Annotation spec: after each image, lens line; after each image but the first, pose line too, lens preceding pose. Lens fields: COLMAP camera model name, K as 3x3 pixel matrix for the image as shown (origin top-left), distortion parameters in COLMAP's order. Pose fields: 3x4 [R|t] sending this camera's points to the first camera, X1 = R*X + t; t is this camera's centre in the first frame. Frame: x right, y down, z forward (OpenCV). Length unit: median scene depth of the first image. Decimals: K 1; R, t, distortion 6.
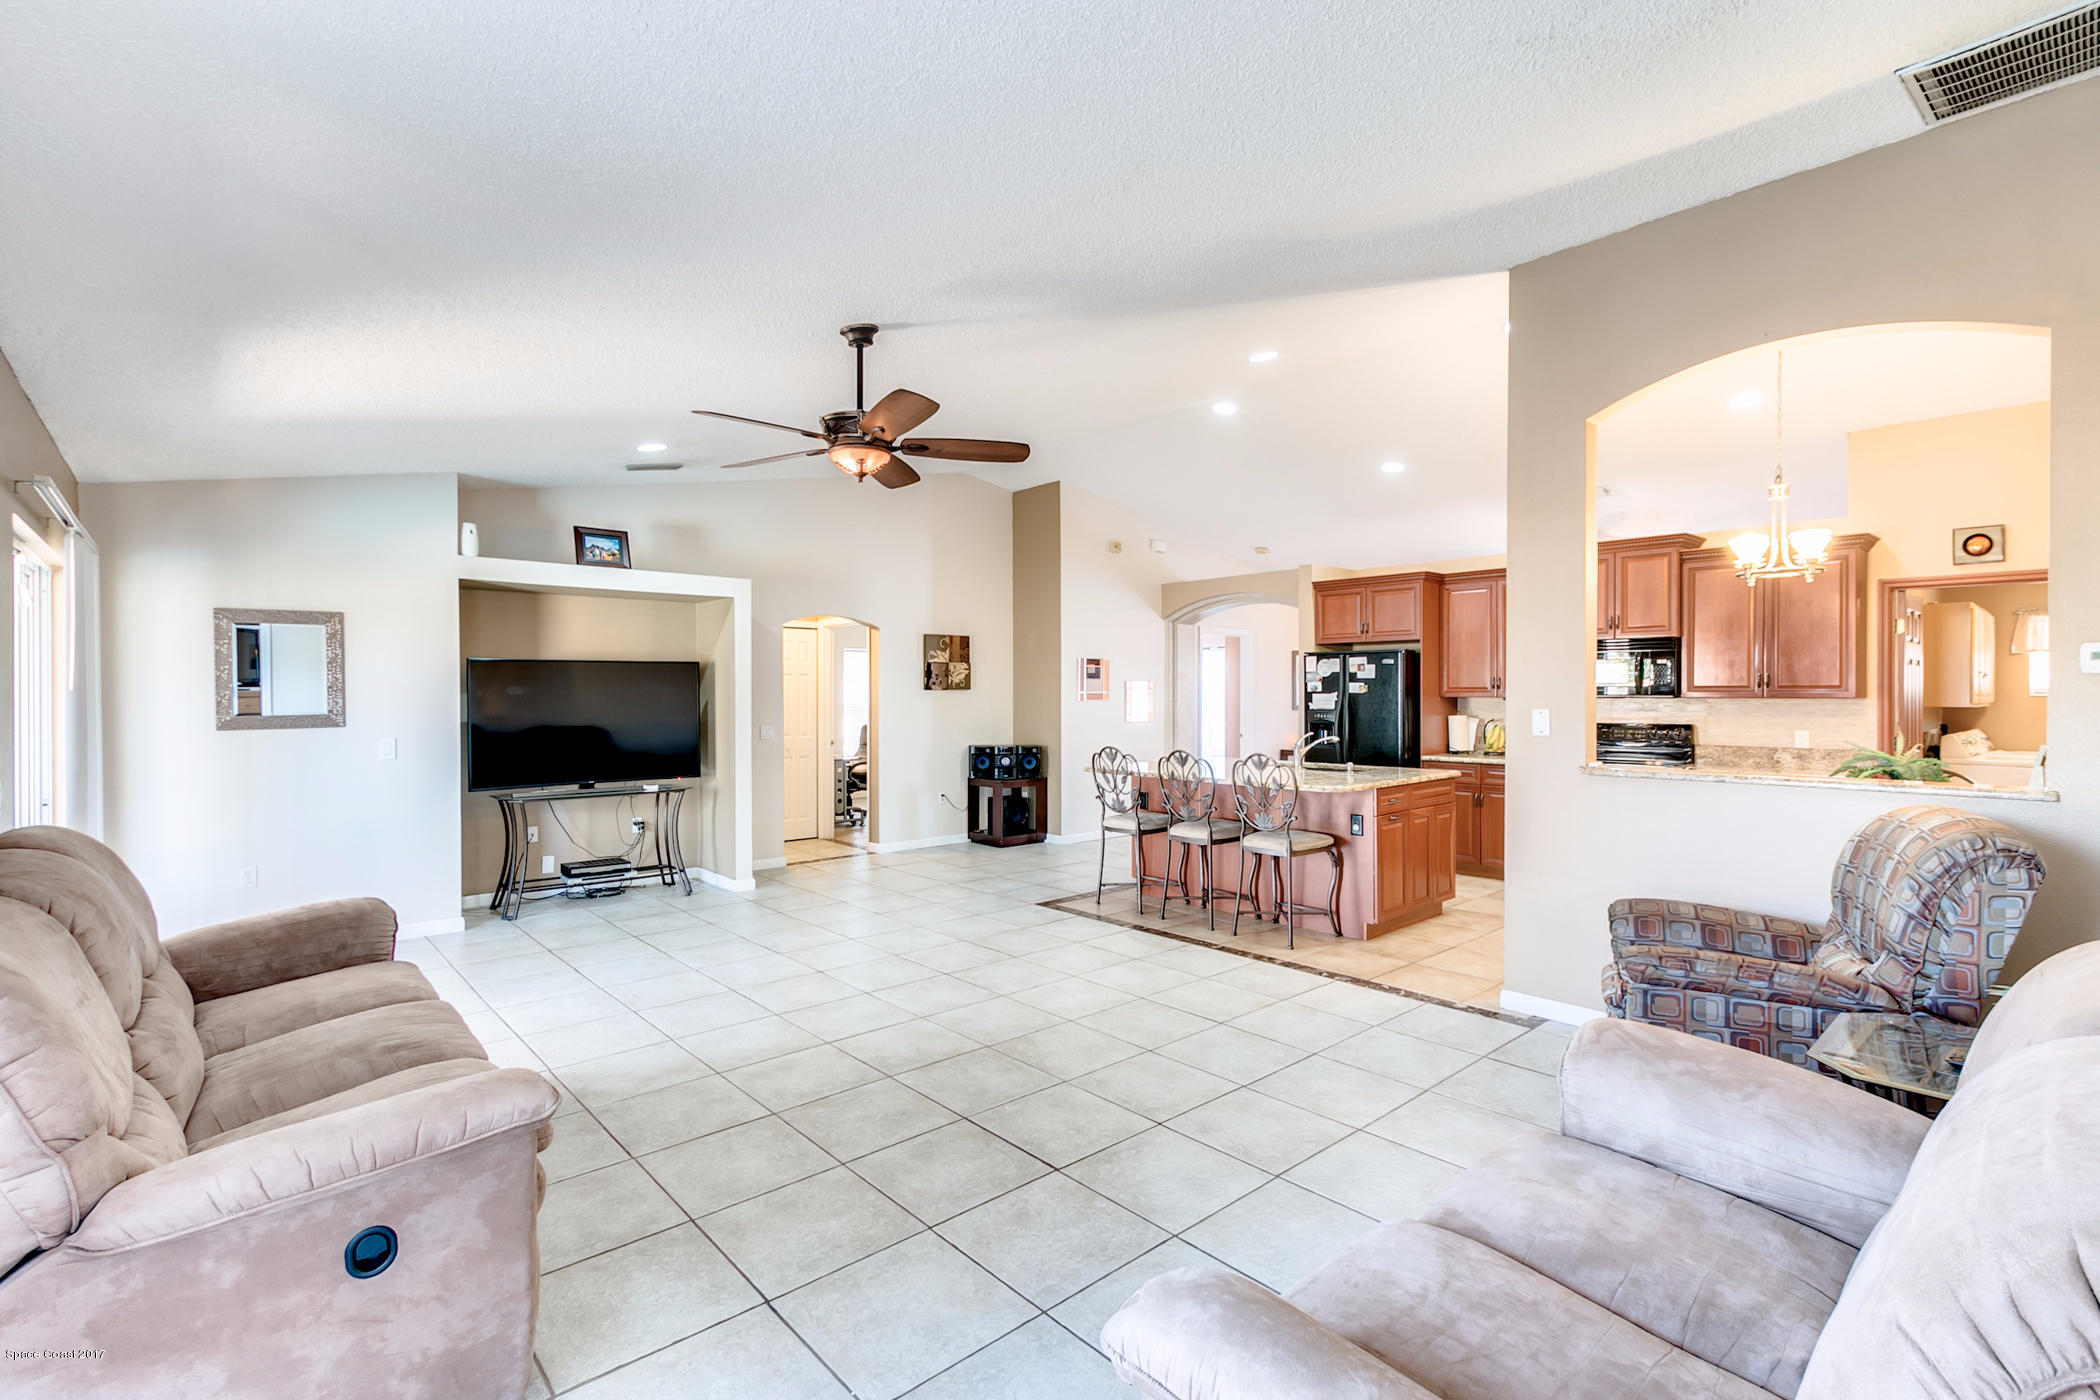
lens RADIAL K [[967.6, 0, 1060.0], [0, 967.6, 691.5], [0, 0, 1]] dist [-0.000850, -0.000153]
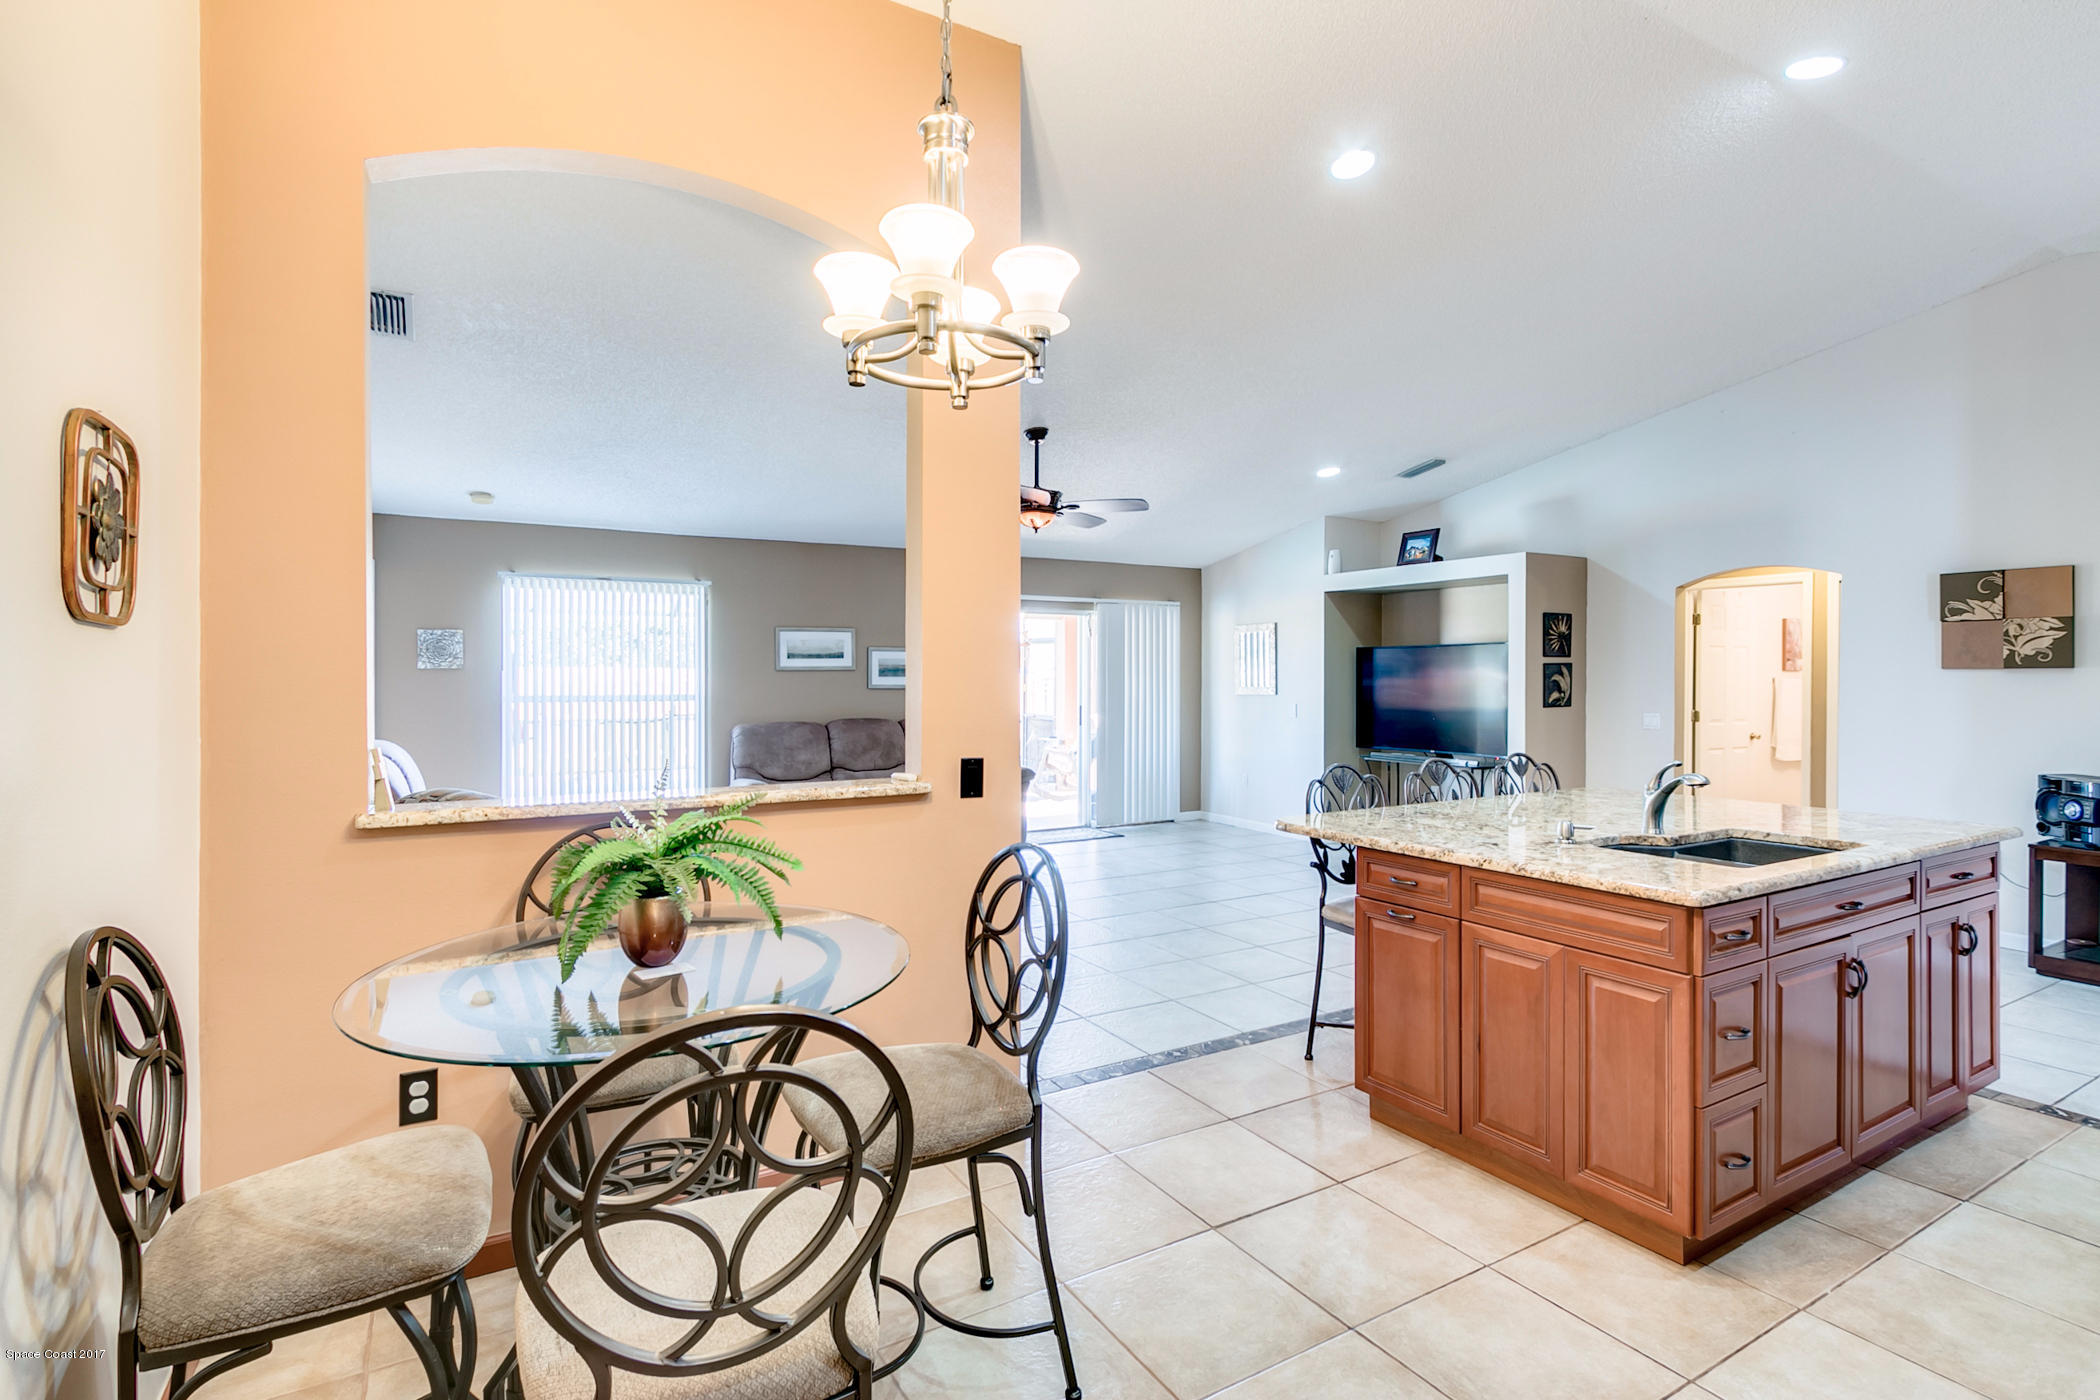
lens RADIAL K [[983.1, 0, 1033.0], [0, 983.1, 682.8], [0, 0, 1]] dist [-0.001312, -0.000732]
pose [[-0.216476, 0.011741, -0.976217, 0.841103], [0.001019, 0.999930, 0.011800, -0.000249], [0.976287, 0.001560, -0.216472, 0.862356]]
